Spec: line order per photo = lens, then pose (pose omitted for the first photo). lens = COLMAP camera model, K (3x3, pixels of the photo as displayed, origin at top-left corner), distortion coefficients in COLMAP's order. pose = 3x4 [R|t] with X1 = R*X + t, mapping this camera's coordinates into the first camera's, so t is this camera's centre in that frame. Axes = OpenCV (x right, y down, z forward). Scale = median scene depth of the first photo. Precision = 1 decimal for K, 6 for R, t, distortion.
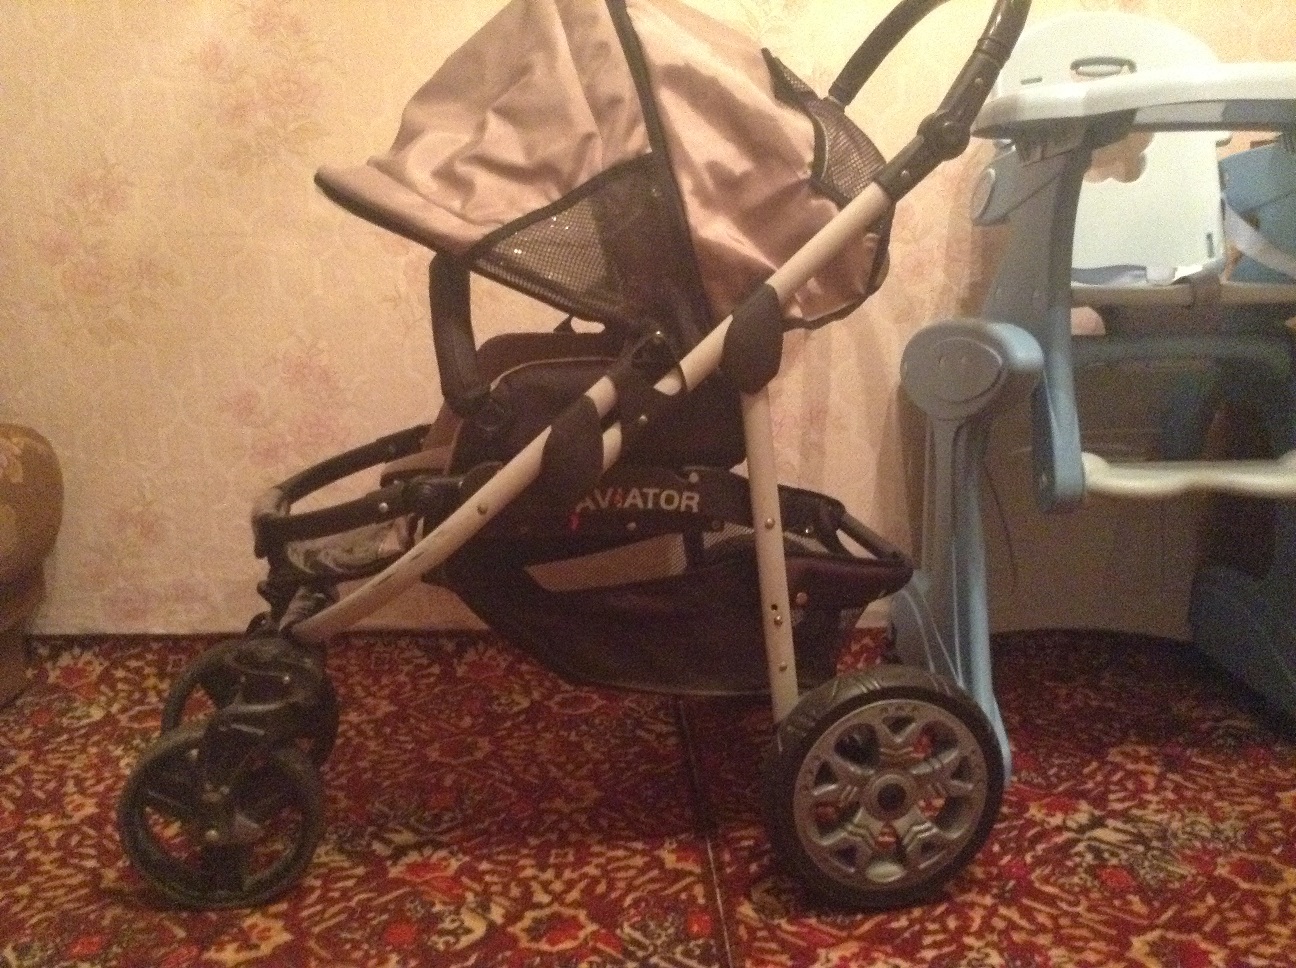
lens RADIAL K [[1190.1, 0, 653.7], [0, 1190.1, 490.2], [0, 0, 1]] dist [0.060633, -0.104829]
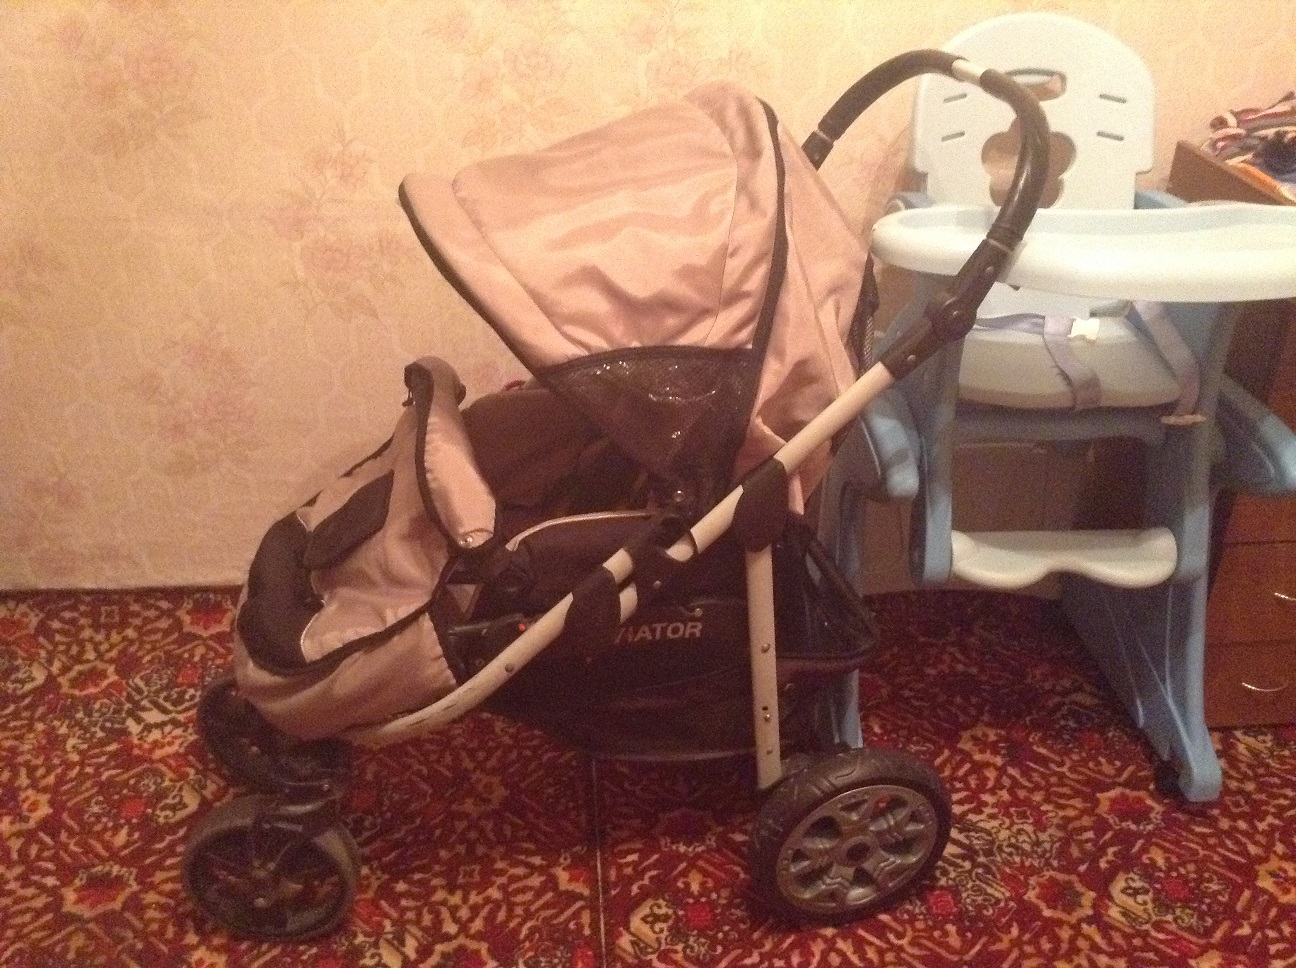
lens RADIAL K [[1190.1, 0, 653.7], [0, 1190.1, 490.2], [0, 0, 1]] dist [0.060633, -0.104829]
pose [[0.999097, 0.008775, 0.041567, 0.046556], [-0.021038, 0.952229, 0.304660, -0.377608], [-0.036908, -0.305260, 0.951554, 0.013452]]
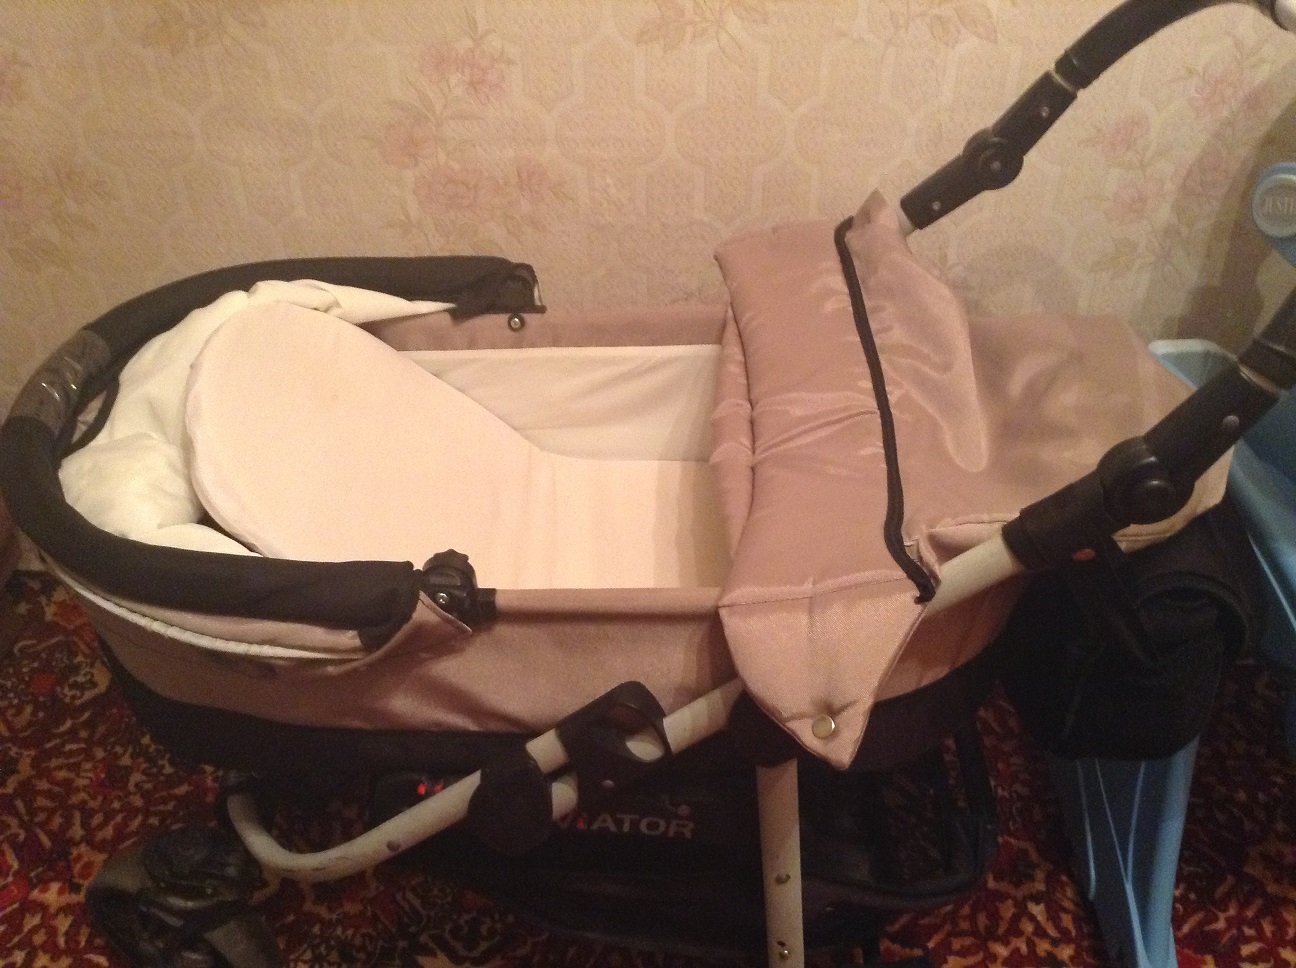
lens RADIAL K [[1194.7, 0, 649.3], [0, 1194.7, 488.5], [0, 0, 1]] dist [0.053064, -0.103035]
pose [[0.997201, 0.059122, -0.045773, -0.028921], [-0.033171, 0.898455, 0.437810, -0.425752], [0.067010, -0.435066, 0.897902, 0.346897]]
